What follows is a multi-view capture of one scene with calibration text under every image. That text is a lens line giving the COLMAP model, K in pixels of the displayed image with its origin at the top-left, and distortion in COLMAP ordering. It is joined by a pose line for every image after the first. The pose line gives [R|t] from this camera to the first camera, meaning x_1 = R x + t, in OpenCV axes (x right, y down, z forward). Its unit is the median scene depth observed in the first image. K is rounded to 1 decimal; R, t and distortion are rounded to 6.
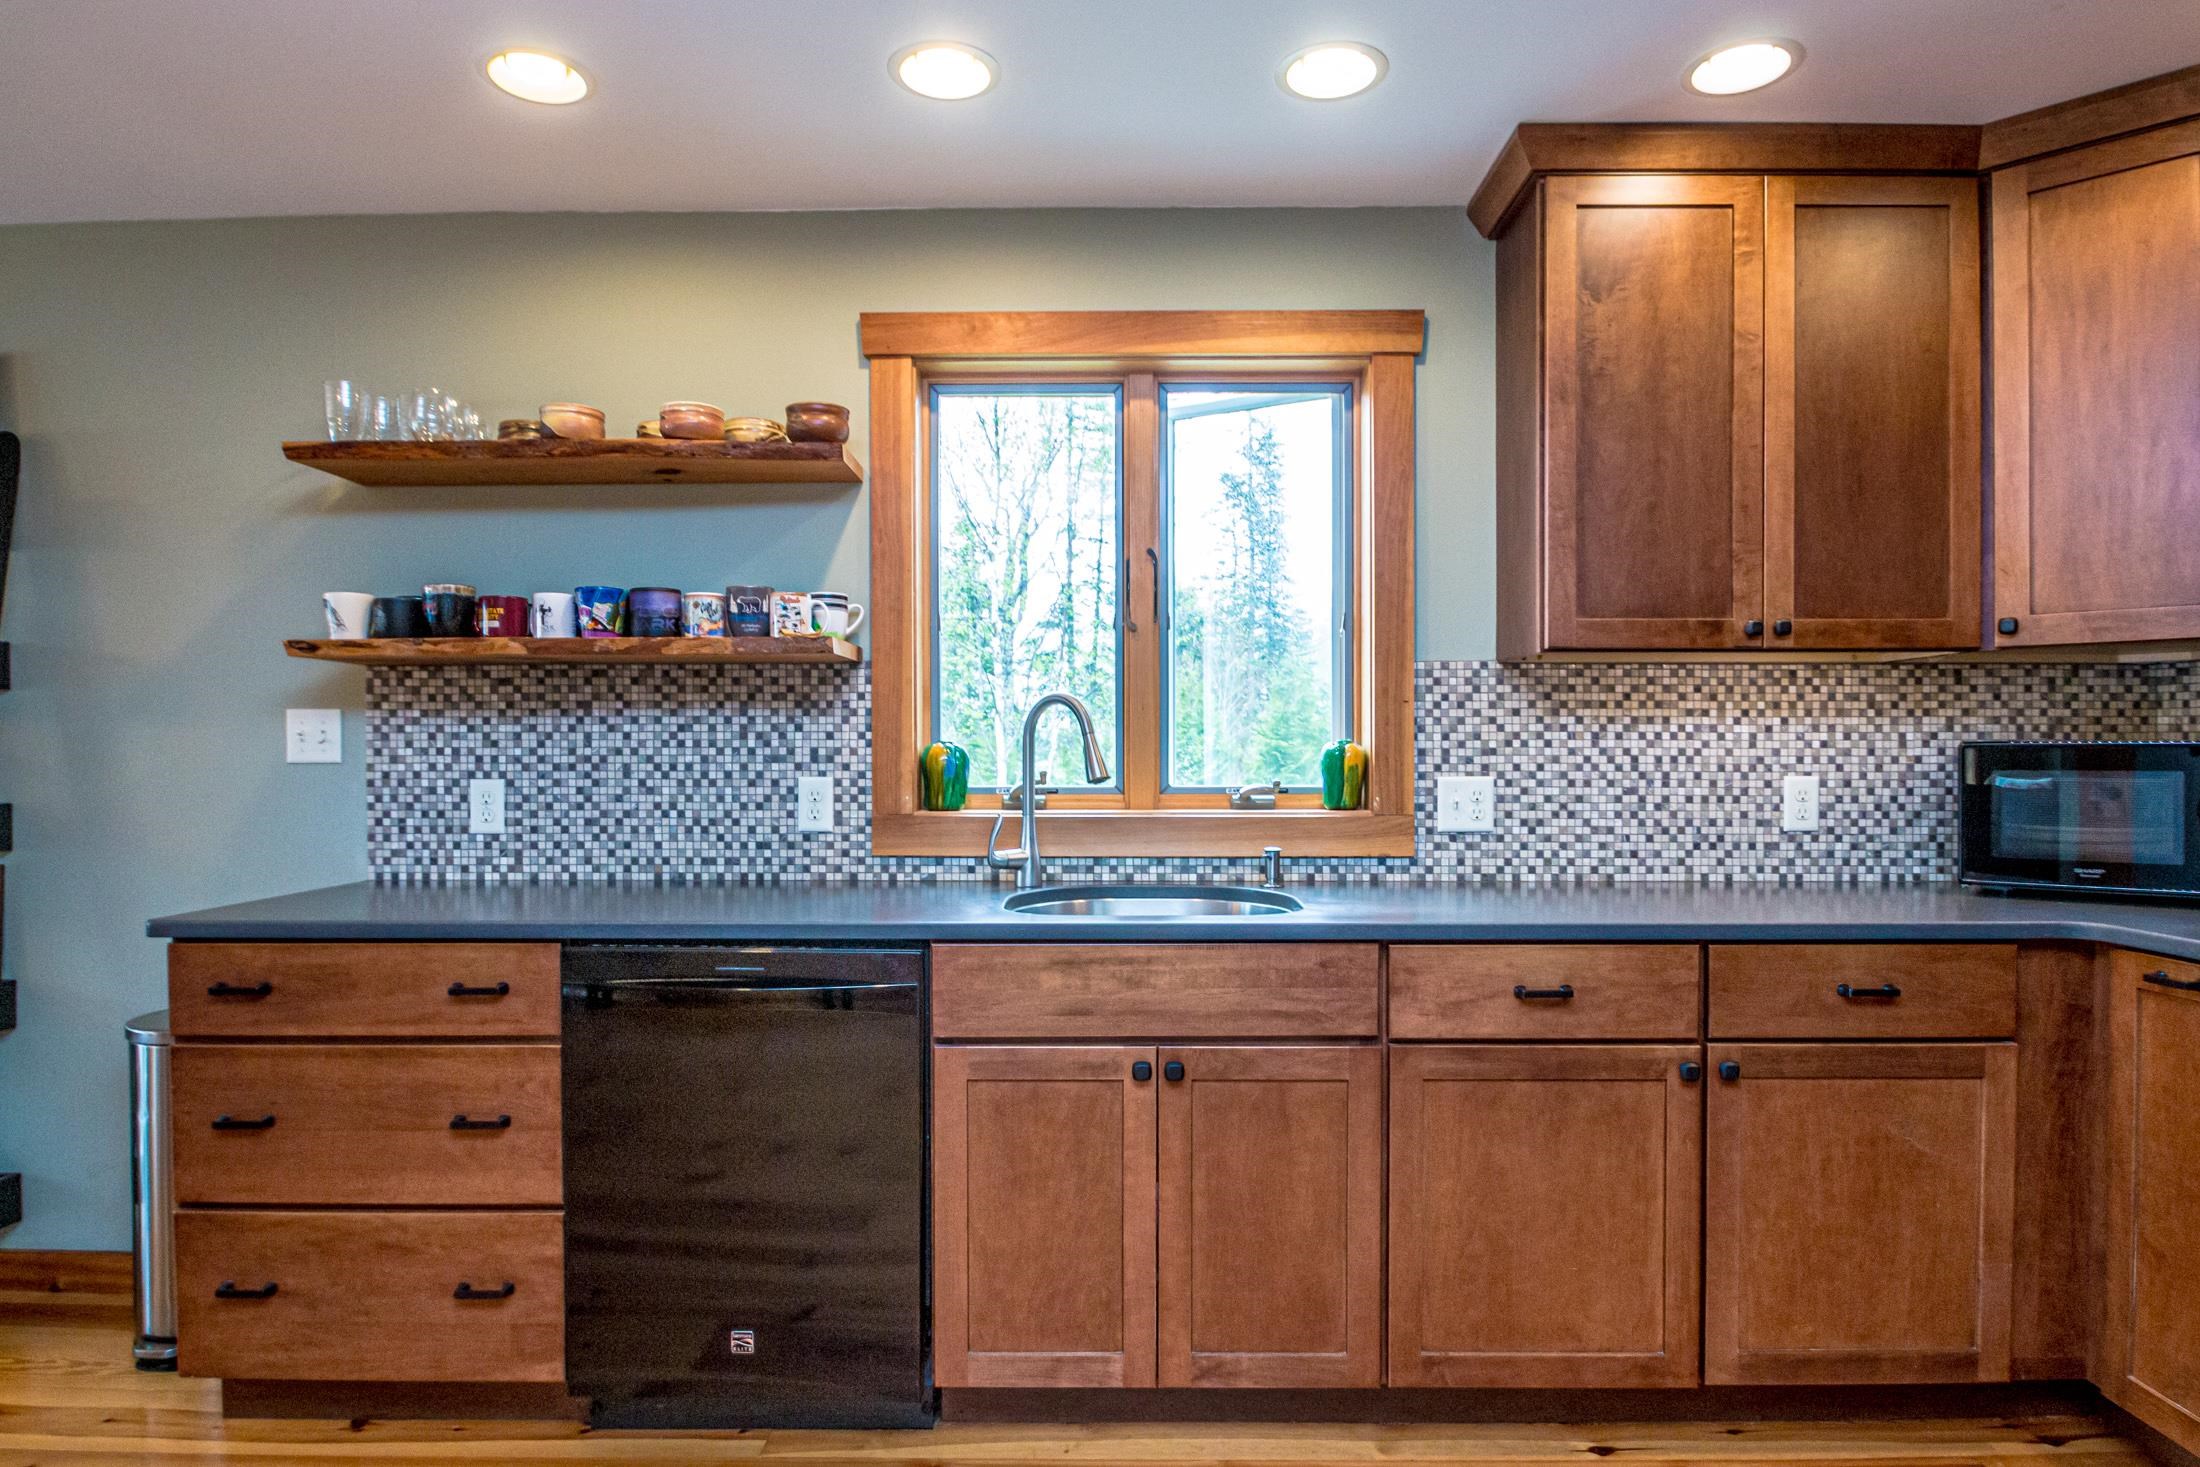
lens RADIAL K [[1240.4, 0, 1092.5], [0, 1240.4, 757.1], [0, 0, 1]] dist [-0.005964, -0.009615]
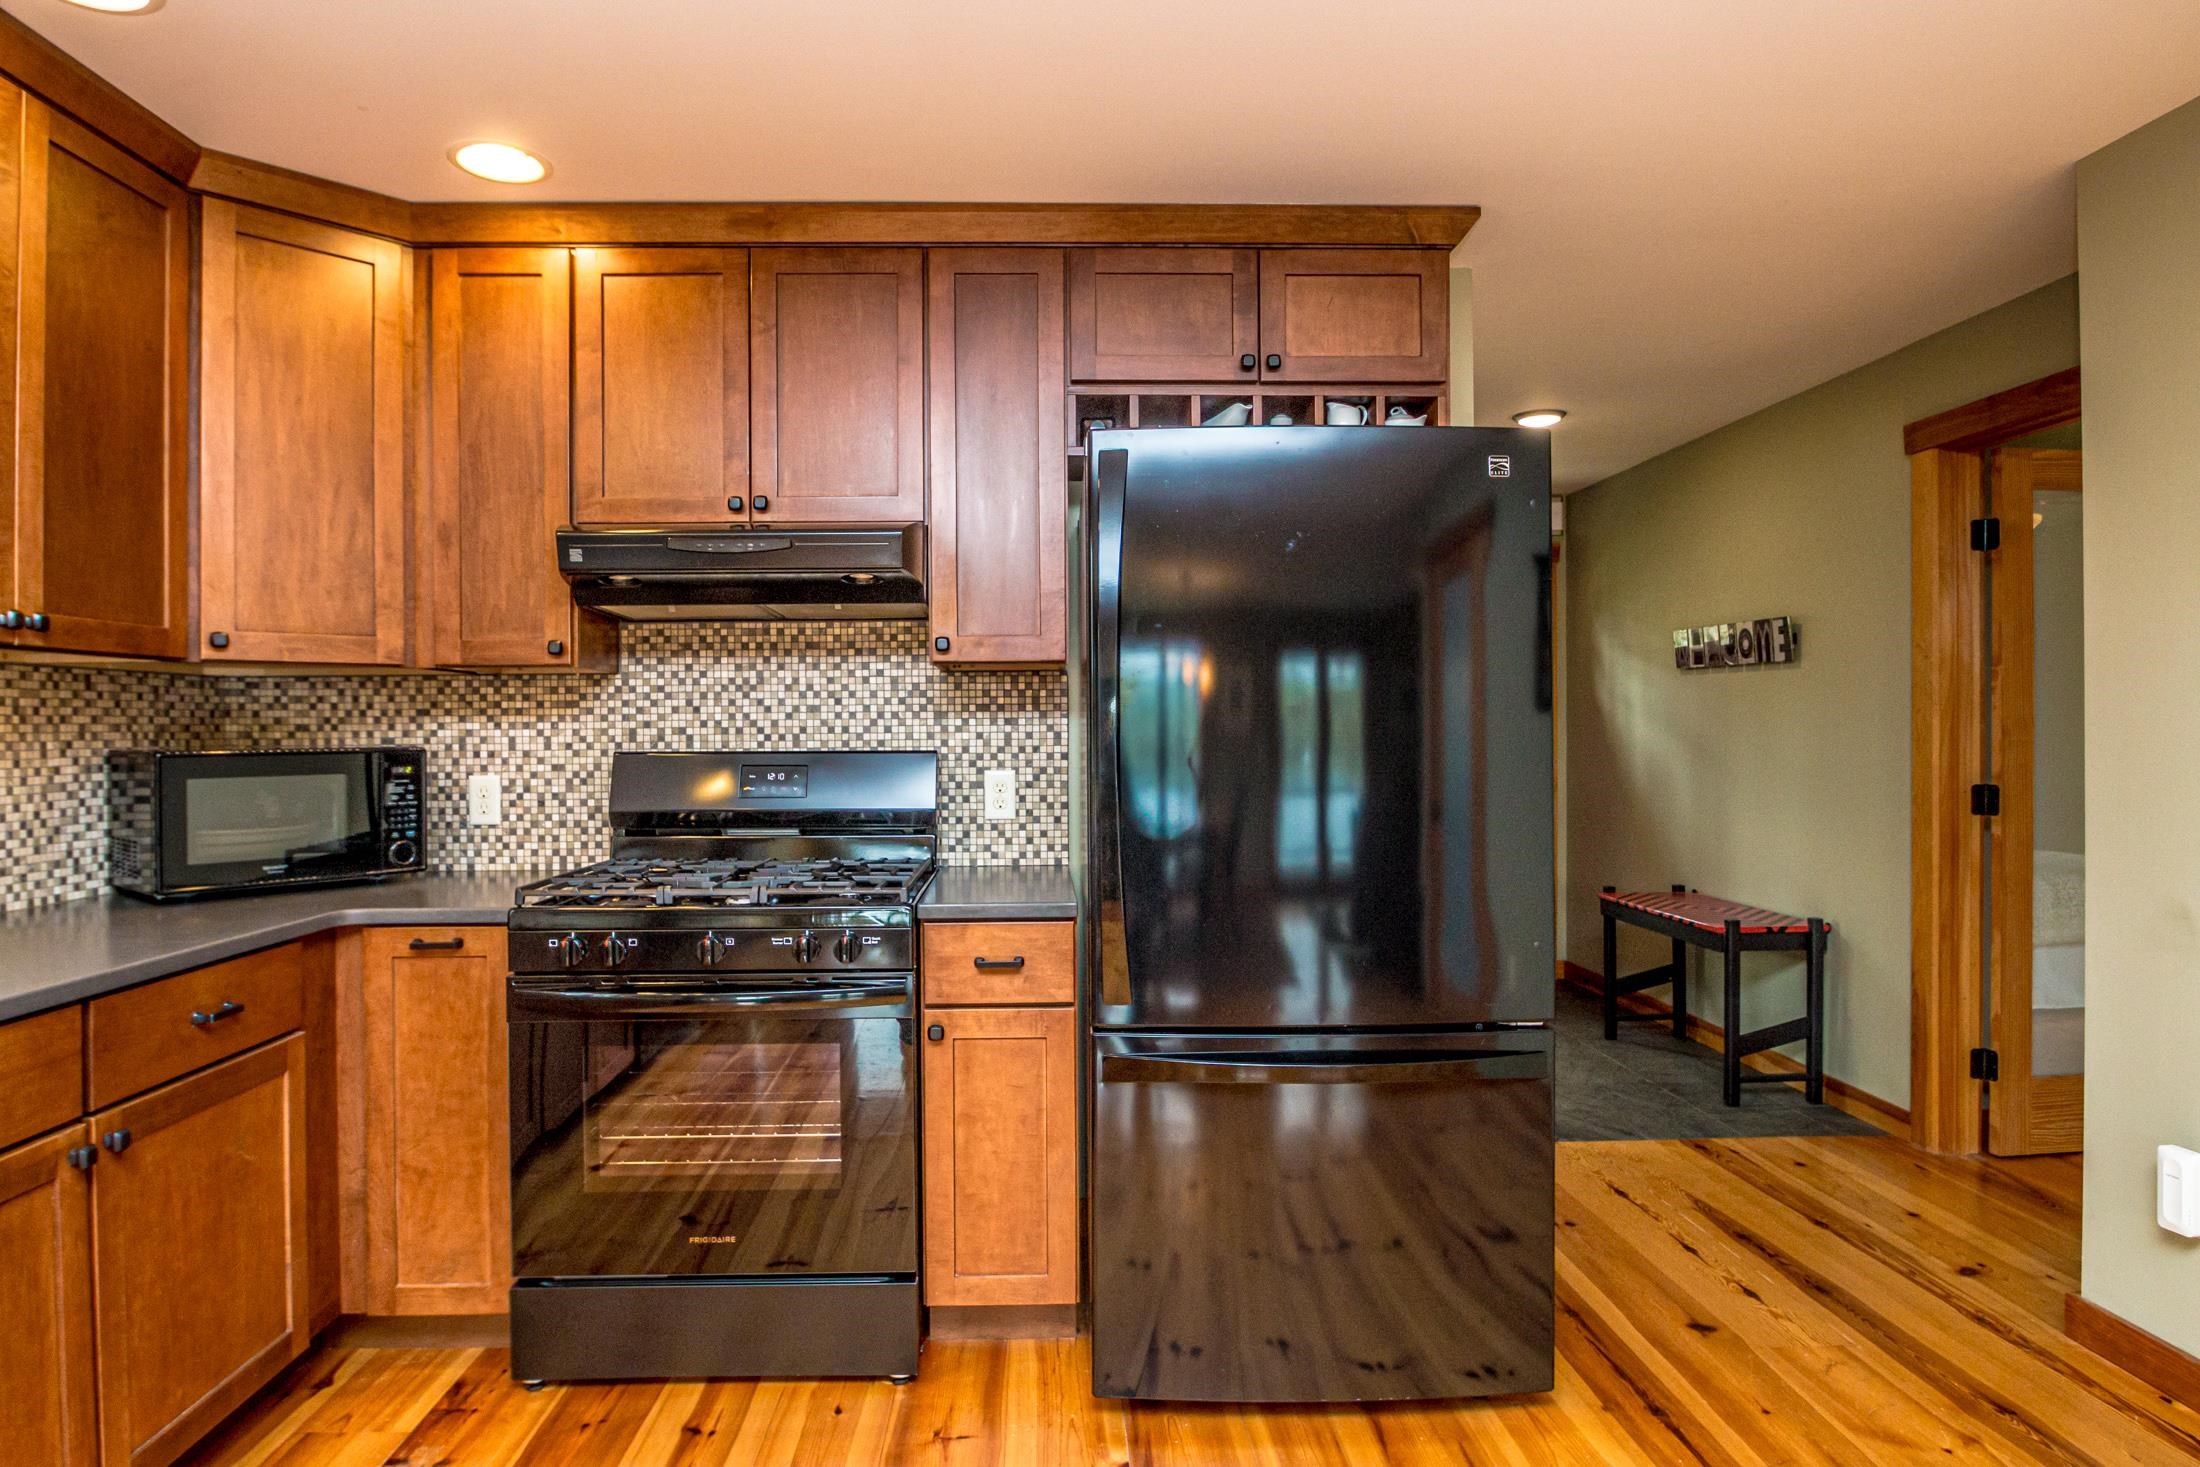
lens RADIAL K [[1272.5, 0, 1095.7], [0, 1272.5, 725.1], [0, 0, 1]] dist [-0.018833, -0.003446]
pose [[-0.039830, 0.002575, 0.999203, -0.301692], [0.012737, 0.999917, -0.002069, -0.020619], [-0.999125, 0.012644, -0.039860, 0.269476]]
